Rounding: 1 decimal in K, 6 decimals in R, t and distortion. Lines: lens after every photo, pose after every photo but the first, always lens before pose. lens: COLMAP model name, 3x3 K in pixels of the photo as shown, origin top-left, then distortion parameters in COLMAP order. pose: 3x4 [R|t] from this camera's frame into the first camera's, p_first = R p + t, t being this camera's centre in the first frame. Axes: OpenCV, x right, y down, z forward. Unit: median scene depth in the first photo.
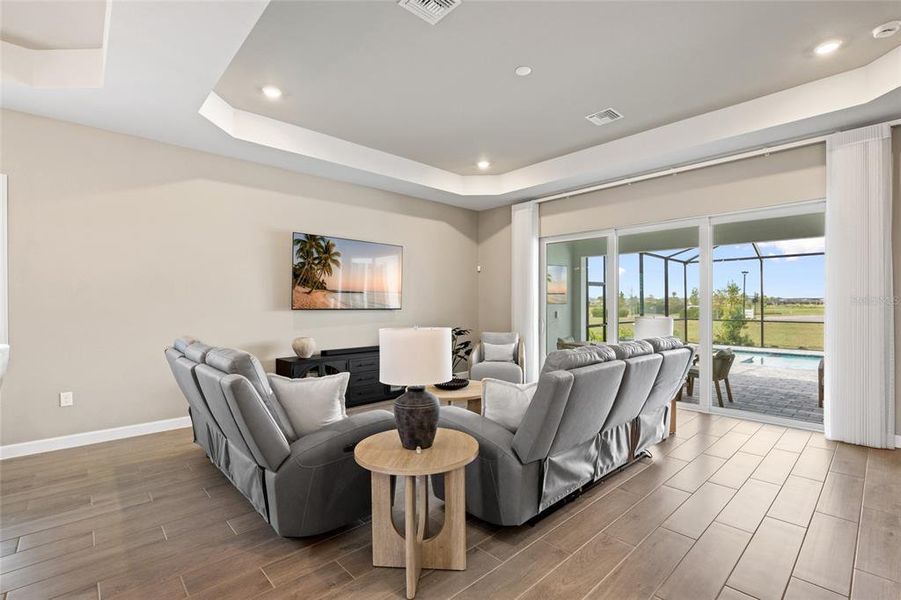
lens RADIAL K [[404.0, 0, 464.7], [0, 404.0, 305.5], [0, 0, 1]] dist [-0.010067, 0.000417]
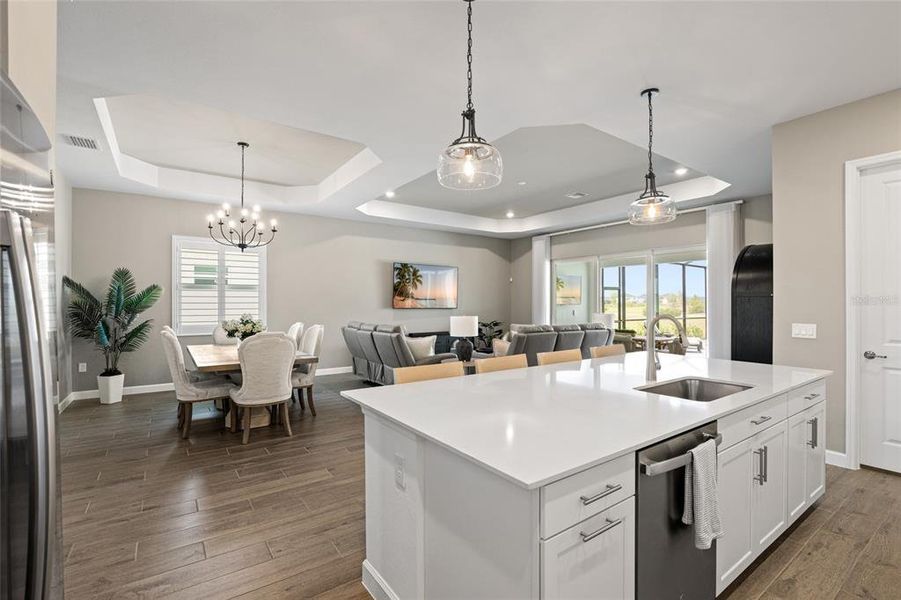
lens RADIAL K [[404.0, 0, 464.7], [0, 404.0, 305.5], [0, 0, 1]] dist [-0.010067, 0.000417]
pose [[0.991160, 0.000351, -0.132672, 0.074894], [-0.000117, 0.999998, 0.001765, -0.005360], [0.132673, -0.001734, 0.991158, -0.519928]]
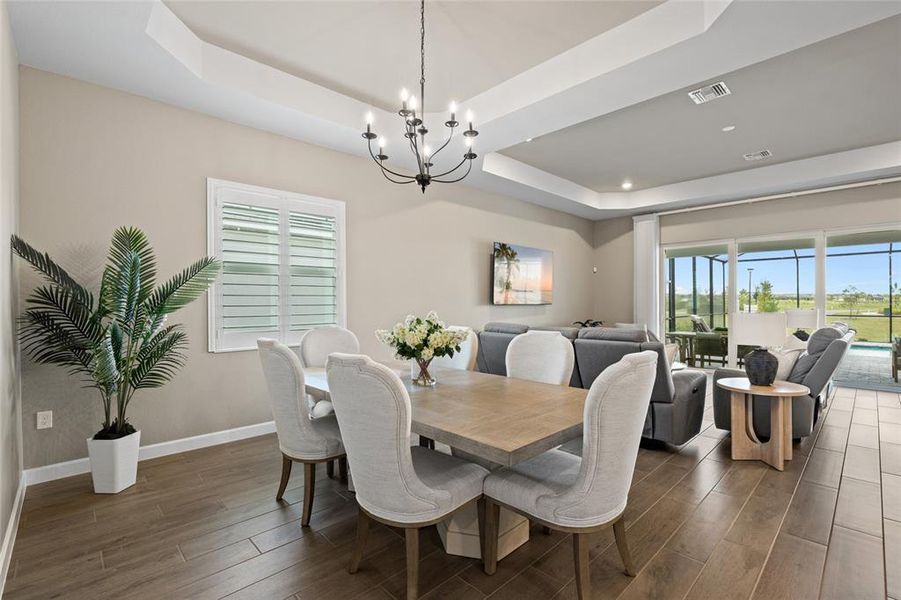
lens RADIAL K [[404.0, 0, 464.7], [0, 404.0, 305.5], [0, 0, 1]] dist [-0.010067, 0.000417]
pose [[0.999869, -0.004026, 0.015650, -0.435895], [0.003913, 0.999966, 0.007271, 0.002731], [-0.015679, -0.007209, 0.999851, -0.198368]]
